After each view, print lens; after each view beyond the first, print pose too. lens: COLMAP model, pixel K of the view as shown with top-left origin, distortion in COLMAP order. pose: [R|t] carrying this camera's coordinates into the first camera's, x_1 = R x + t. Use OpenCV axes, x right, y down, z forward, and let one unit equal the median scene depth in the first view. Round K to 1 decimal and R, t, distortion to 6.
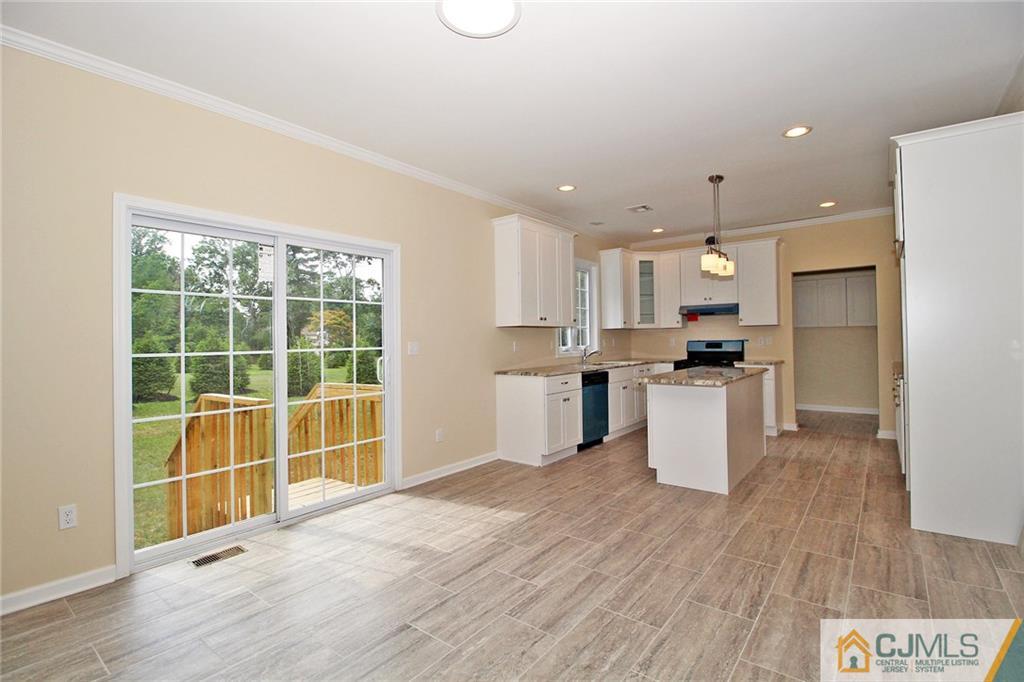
lens RADIAL K [[480.6, 0, 510.2], [0, 480.6, 337.2], [0, 0, 1]] dist [-0.014355, -0.003502]
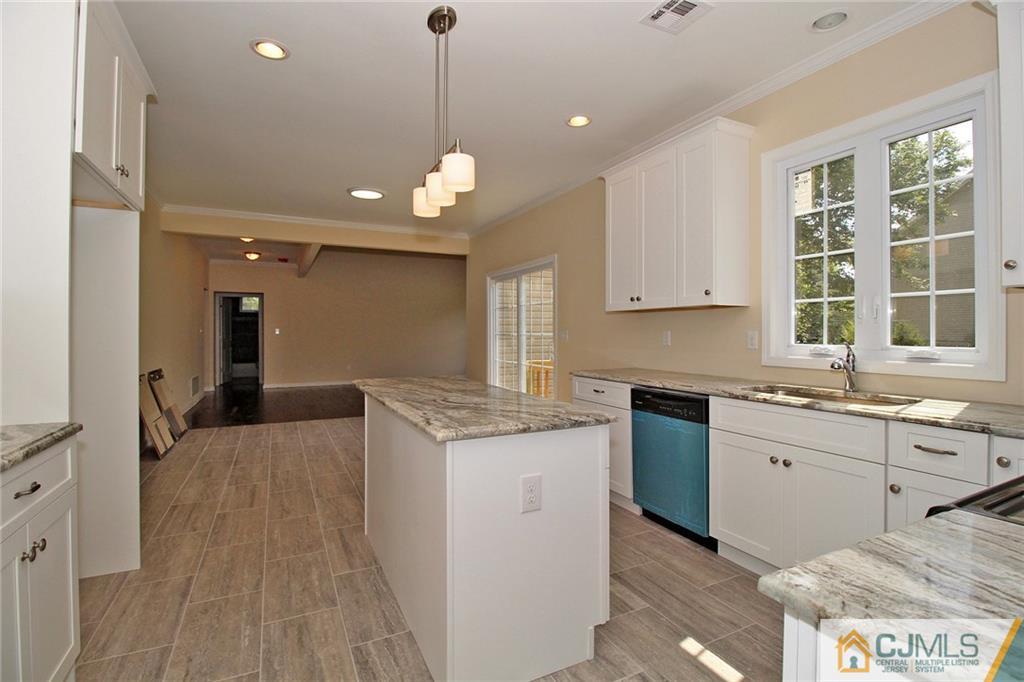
lens RADIAL K [[480.6, 0, 514.6], [0, 480.6, 332.3], [0, 0, 1]] dist [-0.014355, -0.003502]
pose [[-0.426405, 0.015305, -0.904403, 0.920390], [0.009945, 0.999876, 0.012232, -0.000774], [0.904478, -0.003778, -0.426505, 1.363458]]
